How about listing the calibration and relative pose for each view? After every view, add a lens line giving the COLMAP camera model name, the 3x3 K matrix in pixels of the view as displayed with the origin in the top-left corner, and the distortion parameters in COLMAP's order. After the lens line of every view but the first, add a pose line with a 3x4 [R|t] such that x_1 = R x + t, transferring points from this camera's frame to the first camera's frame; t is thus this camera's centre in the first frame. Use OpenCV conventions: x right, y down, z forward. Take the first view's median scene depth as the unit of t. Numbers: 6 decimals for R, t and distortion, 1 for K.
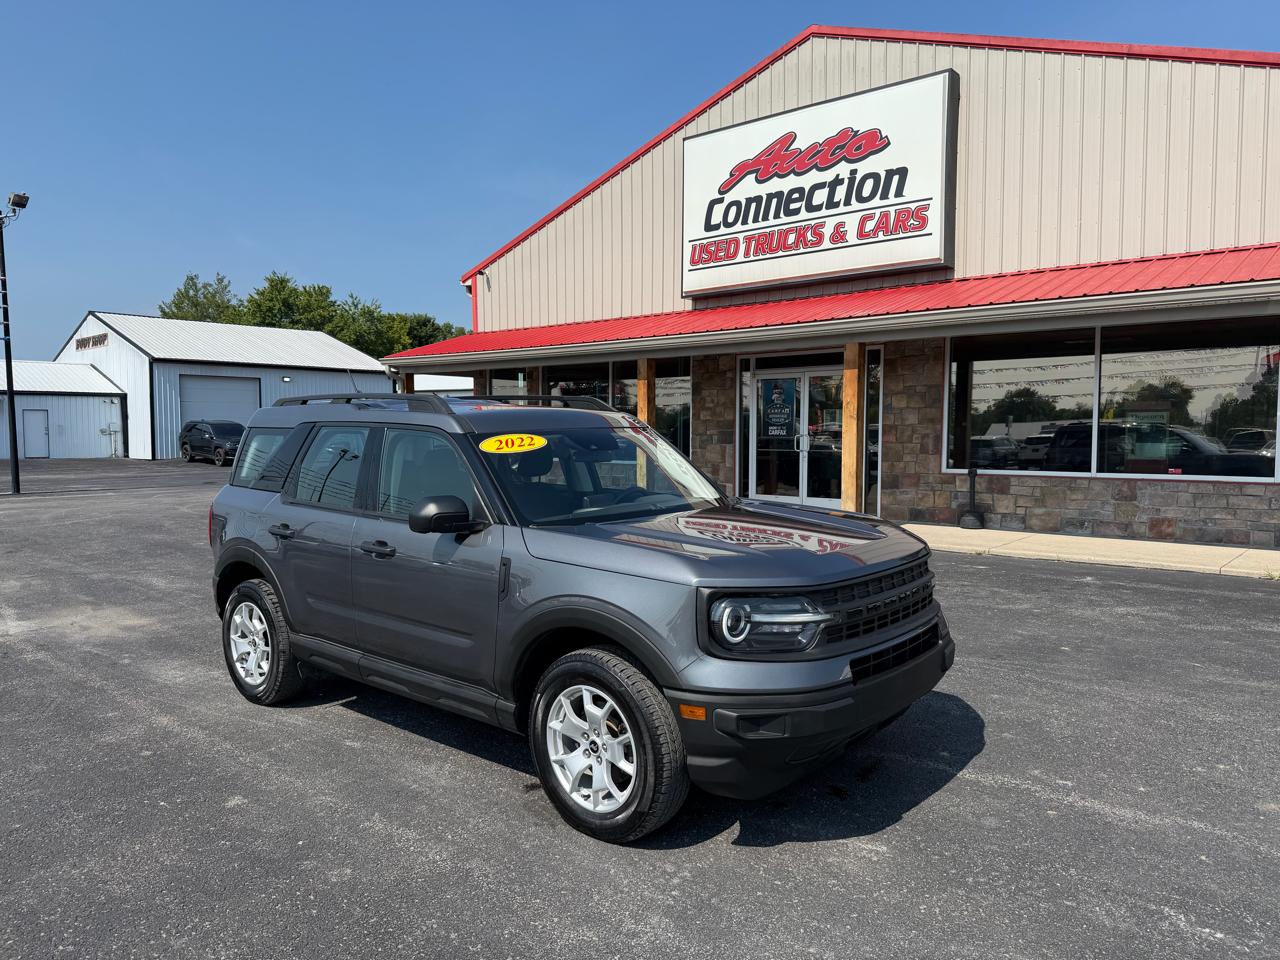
lens RADIAL K [[933.8, 0, 643.7], [0, 933.8, 480.5], [0, 0, 1]] dist [0.074465, -0.101526]
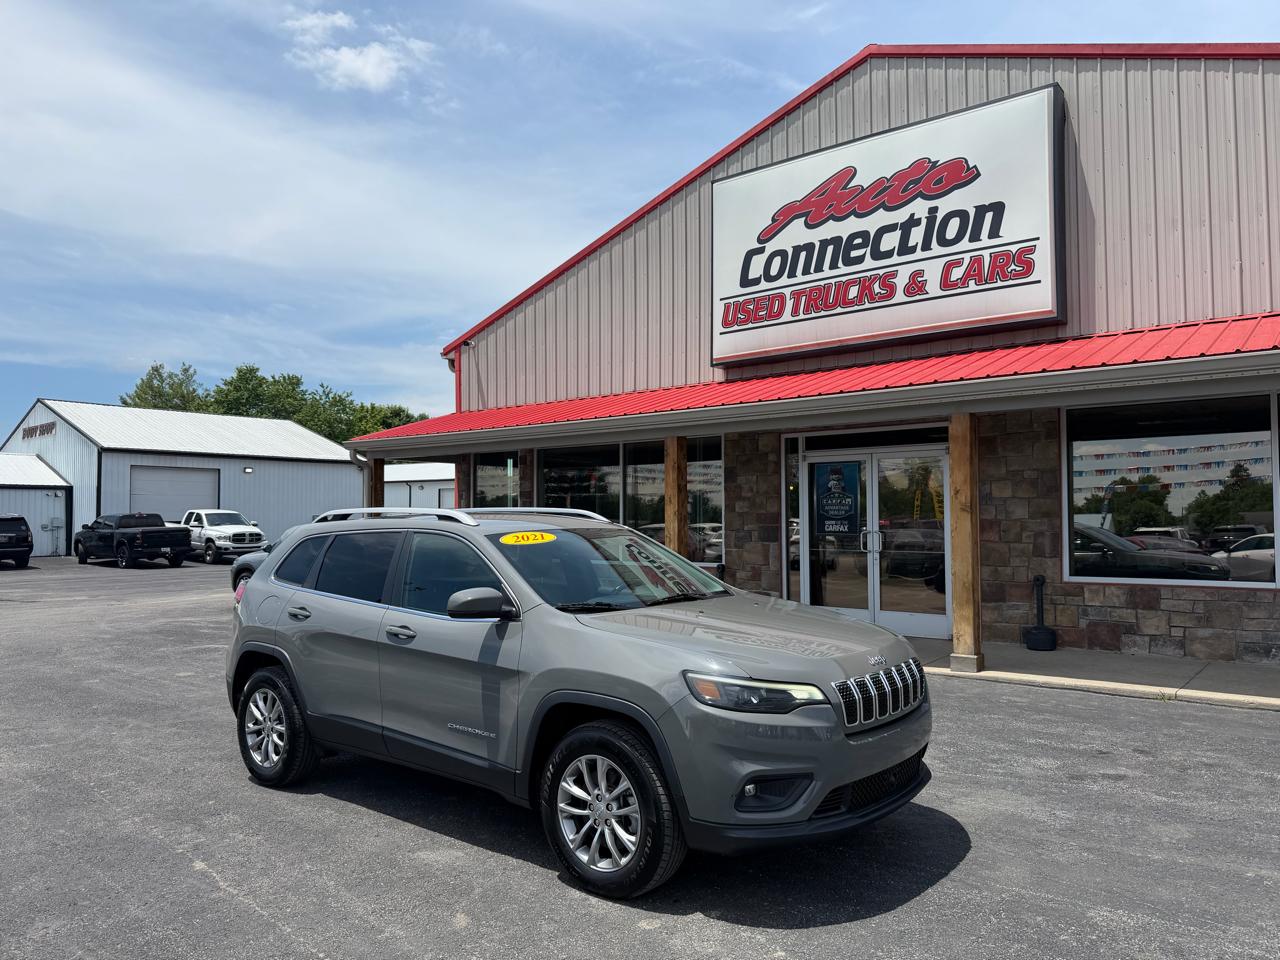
lens RADIAL K [[933.3, 0, 640.0], [0, 933.3, 480.0], [0, 0, 1]] dist [0.096599, -0.137819]
pose [[0.999685, -0.001633, 0.025044, -0.048556], [0.004074, 0.995206, -0.097713, -0.015133], [-0.024764, 0.097784, 0.994899, 0.203261]]
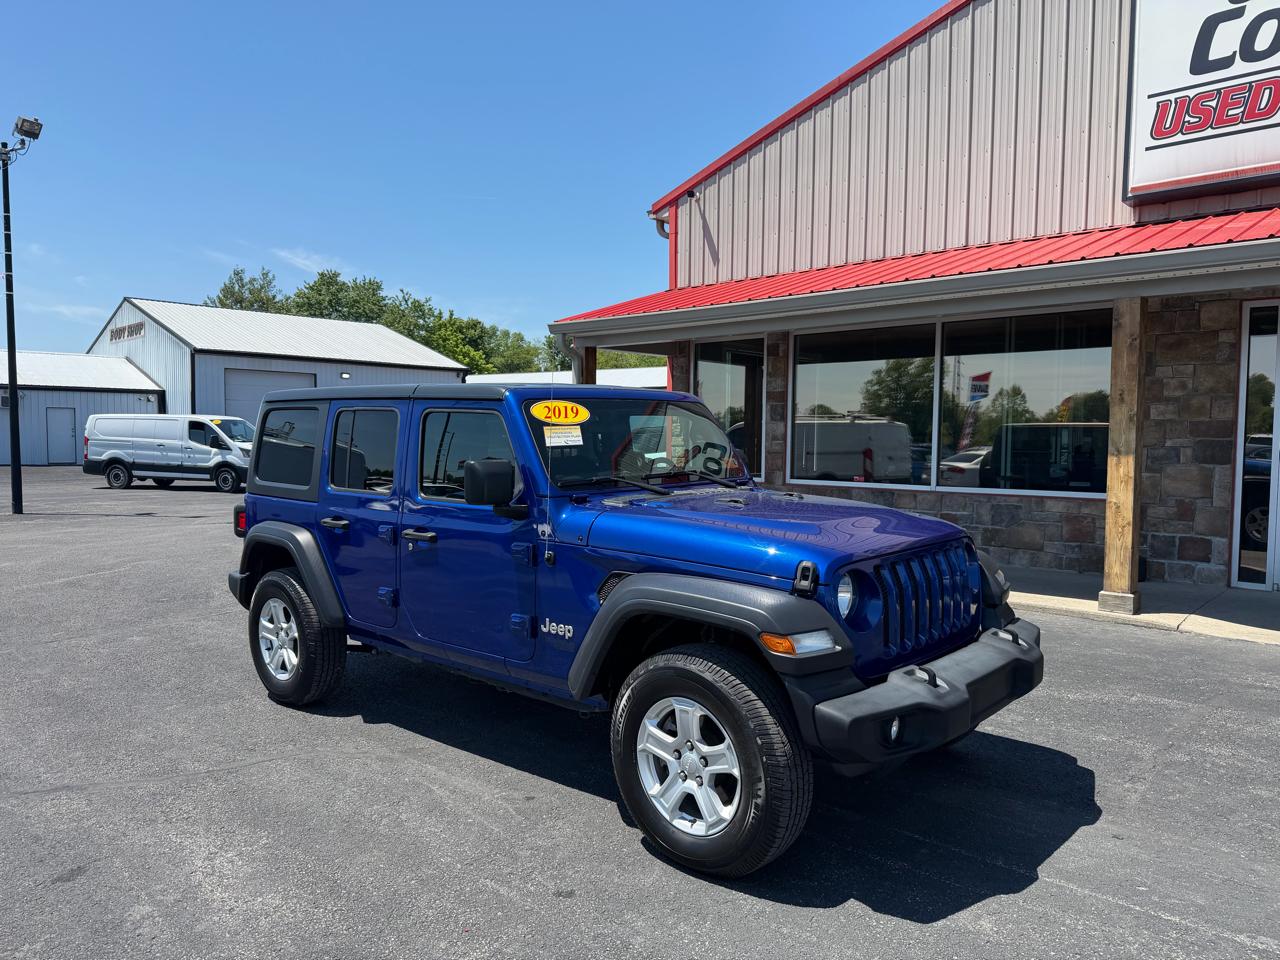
lens RADIAL K [[938.8, 0, 629.5], [0, 938.8, 476.5], [0, 0, 1]] dist [0.059296, -0.079576]
pose [[0.998896, 0.012864, -0.045182, -0.248312], [-0.013428, 0.999836, -0.012191, -0.022794], [0.045018, 0.012784, 0.998904, 0.469918]]
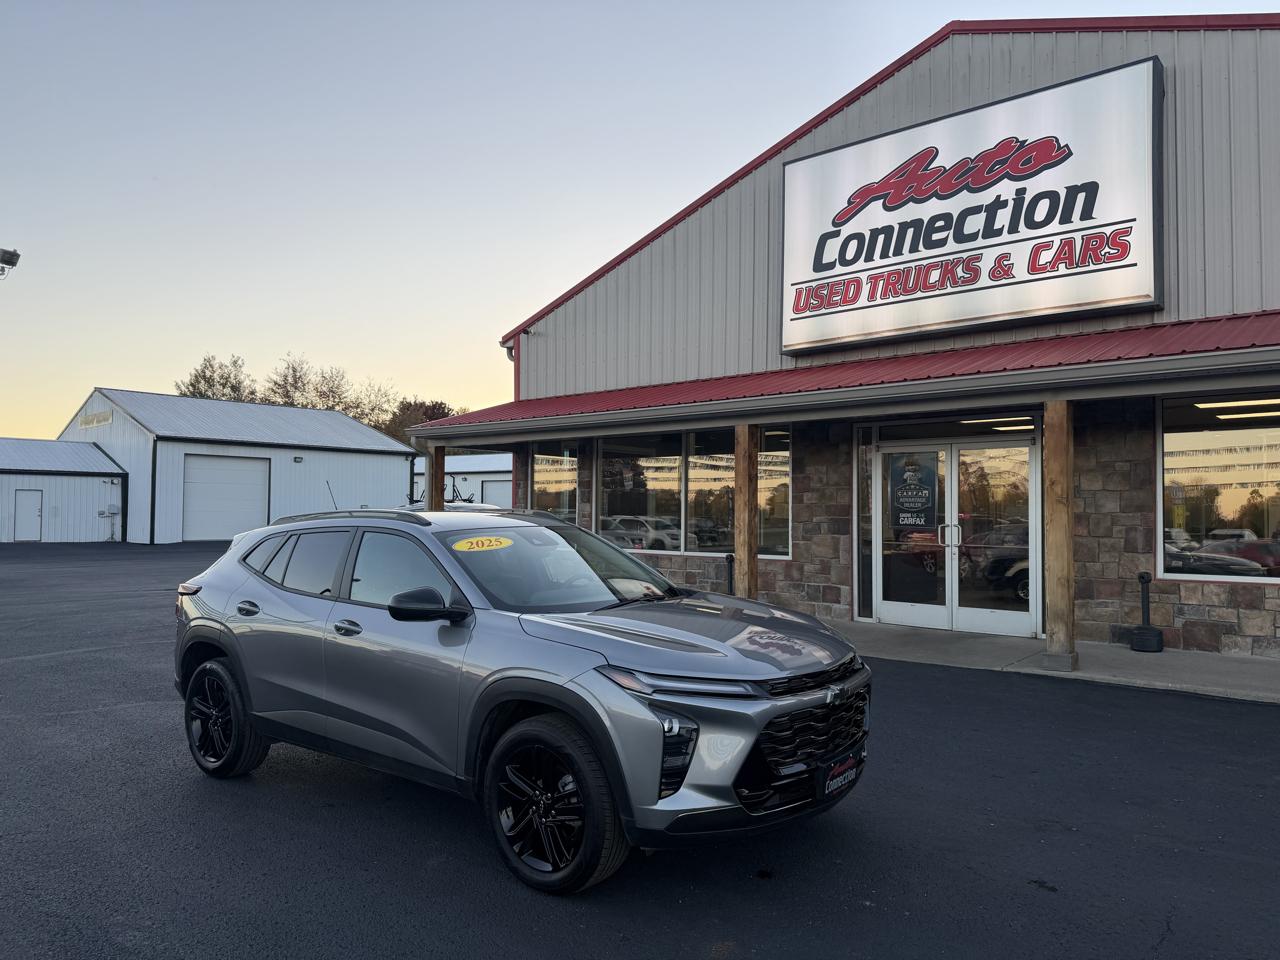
lens RADIAL K [[937.9, 0, 642.5], [0, 937.9, 478.6], [0, 0, 1]] dist [0.027371, -0.007104]
pose [[0.999879, 0.010074, -0.011850, -0.075957], [-0.011149, 0.995464, -0.094484, -0.010581], [0.010845, 0.094605, 0.995456, 0.223104]]
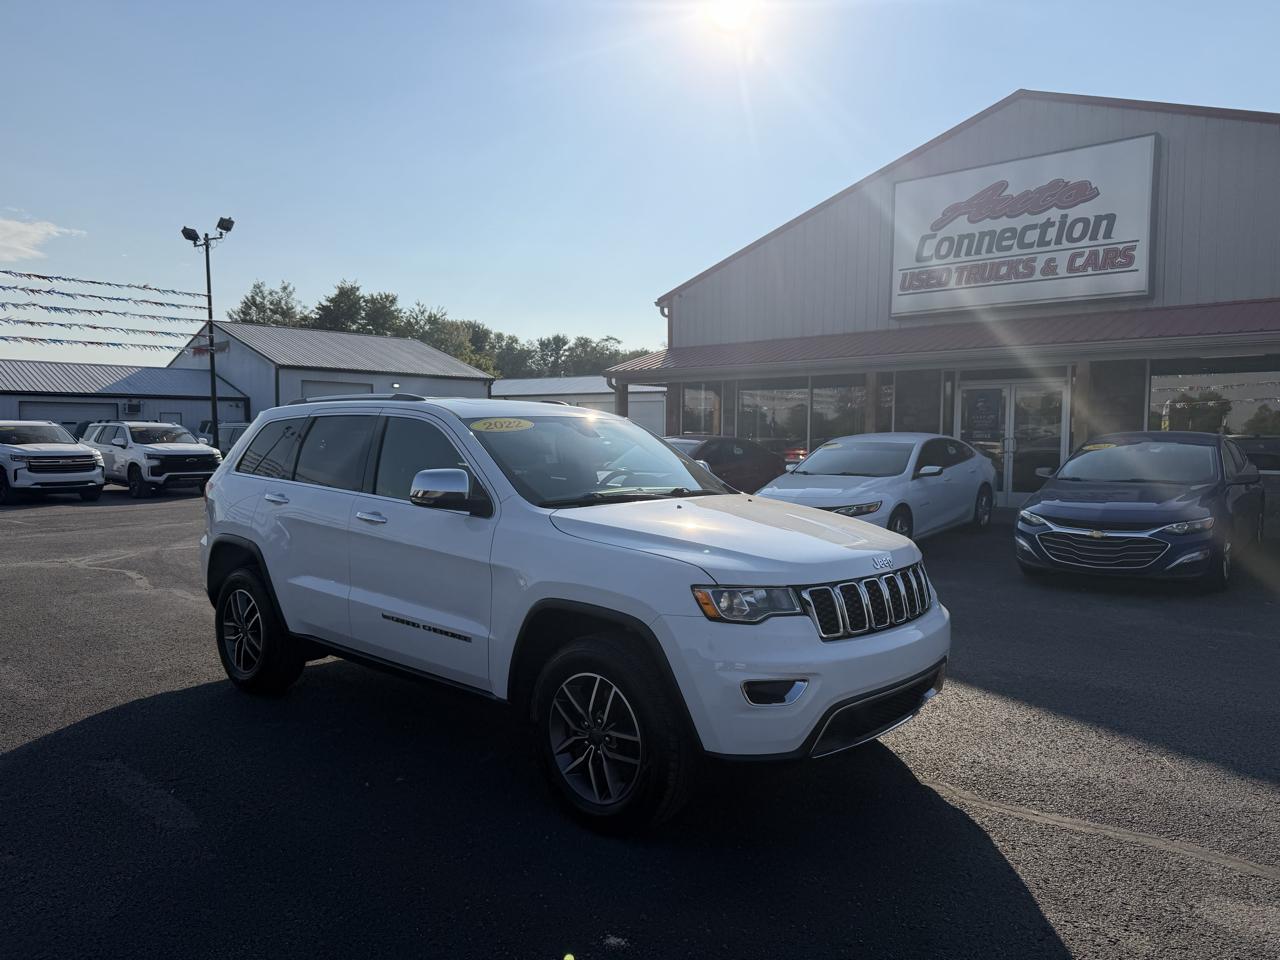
lens RADIAL K [[954.0, 0, 637.6], [0, 954.0, 485.4], [0, 0, 1]] dist [-0.025765, 0.062263]
pose [[0.999684, 0.010668, -0.022749, -0.265828], [-0.010745, 0.999937, -0.003258, 0.019063], [0.022713, 0.003501, 0.999736, -0.193838]]
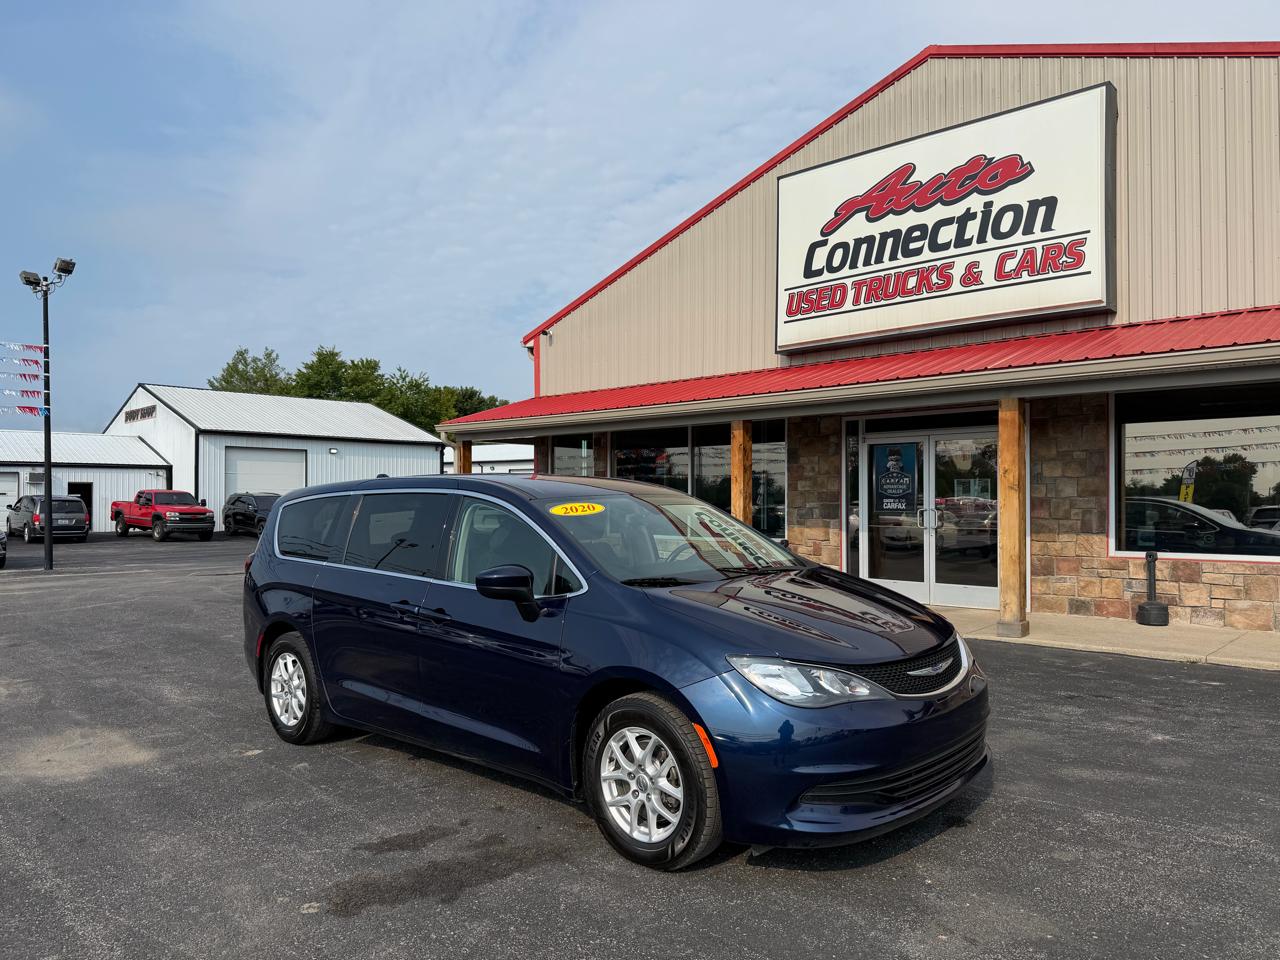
lens RADIAL K [[936.8, 0, 637.4], [0, 936.8, 480.9], [0, 0, 1]] dist [0.059482, -0.075586]
pose [[0.998907, 0.000579, -0.046747, -0.053539], [-0.004168, 0.997044, -0.076724, -0.007689], [0.046564, 0.076835, 0.995956, 0.136422]]
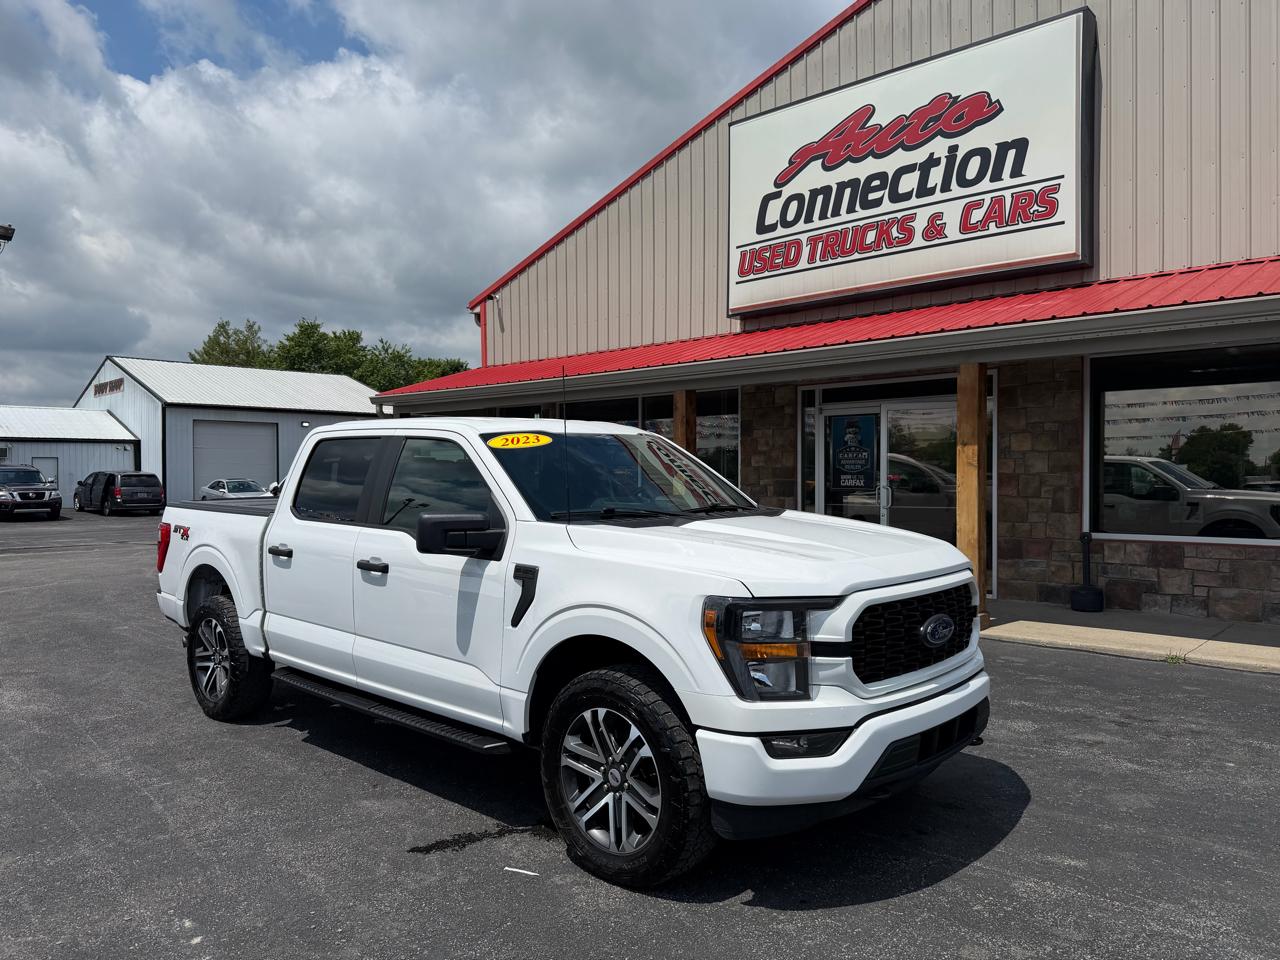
lens RADIAL K [[938.8, 0, 629.5], [0, 938.8, 476.5], [0, 0, 1]] dist [0.059296, -0.079576]
pose [[0.998736, -0.002124, -0.050226, -0.004531], [-0.000489, 0.998649, -0.051964, -0.016228], [0.050269, 0.051923, 0.997385, 0.210043]]
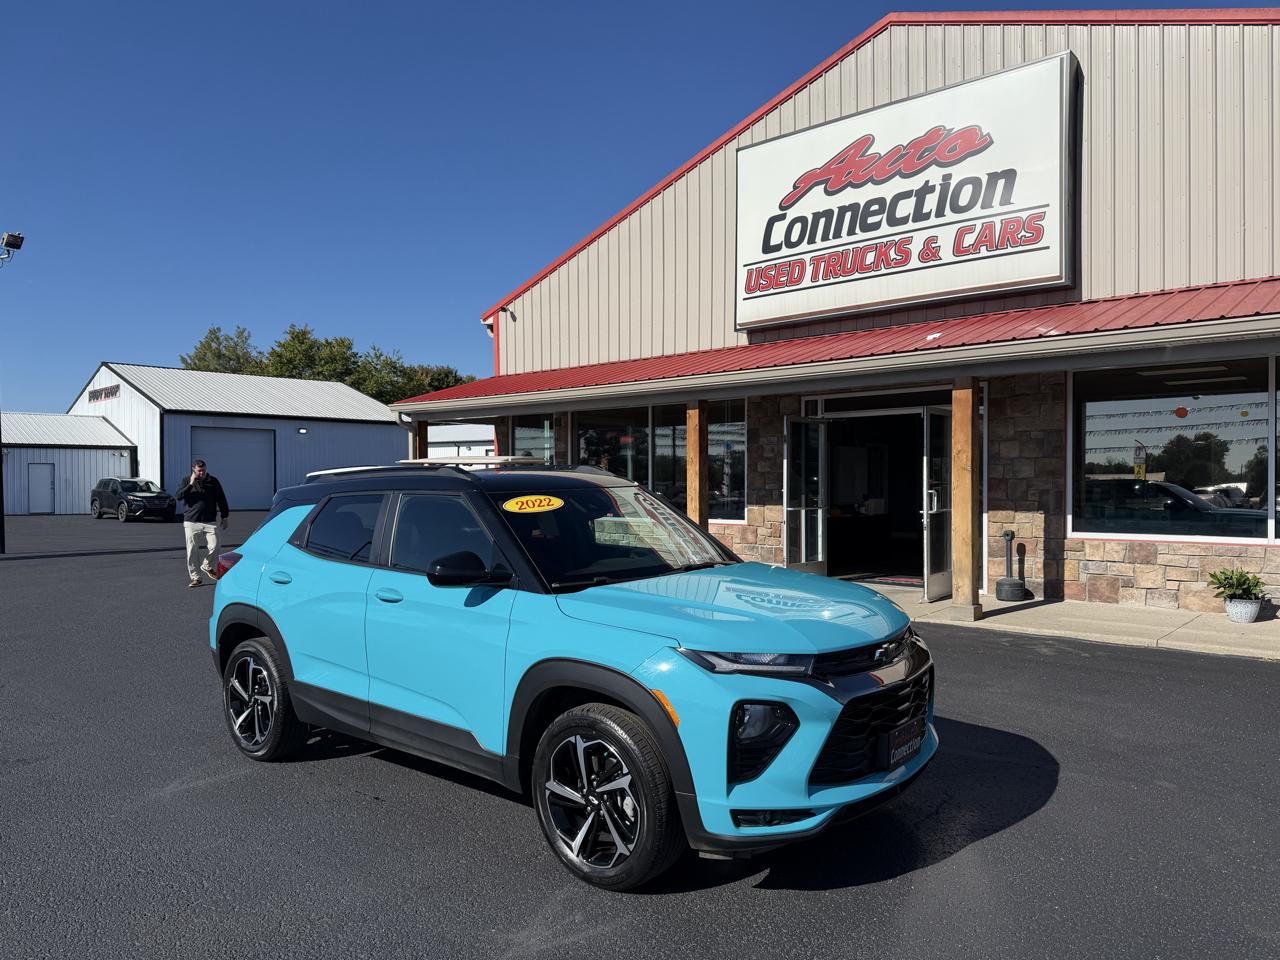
lens RADIAL K [[933.8, 0, 643.7], [0, 933.8, 480.5], [0, 0, 1]] dist [0.074465, -0.101526]
pose [[0.999754, -0.002449, -0.022028, -0.027315], [0.001243, 0.998508, -0.054596, -0.012049], [0.022129, 0.054555, 0.998266, 0.161572]]
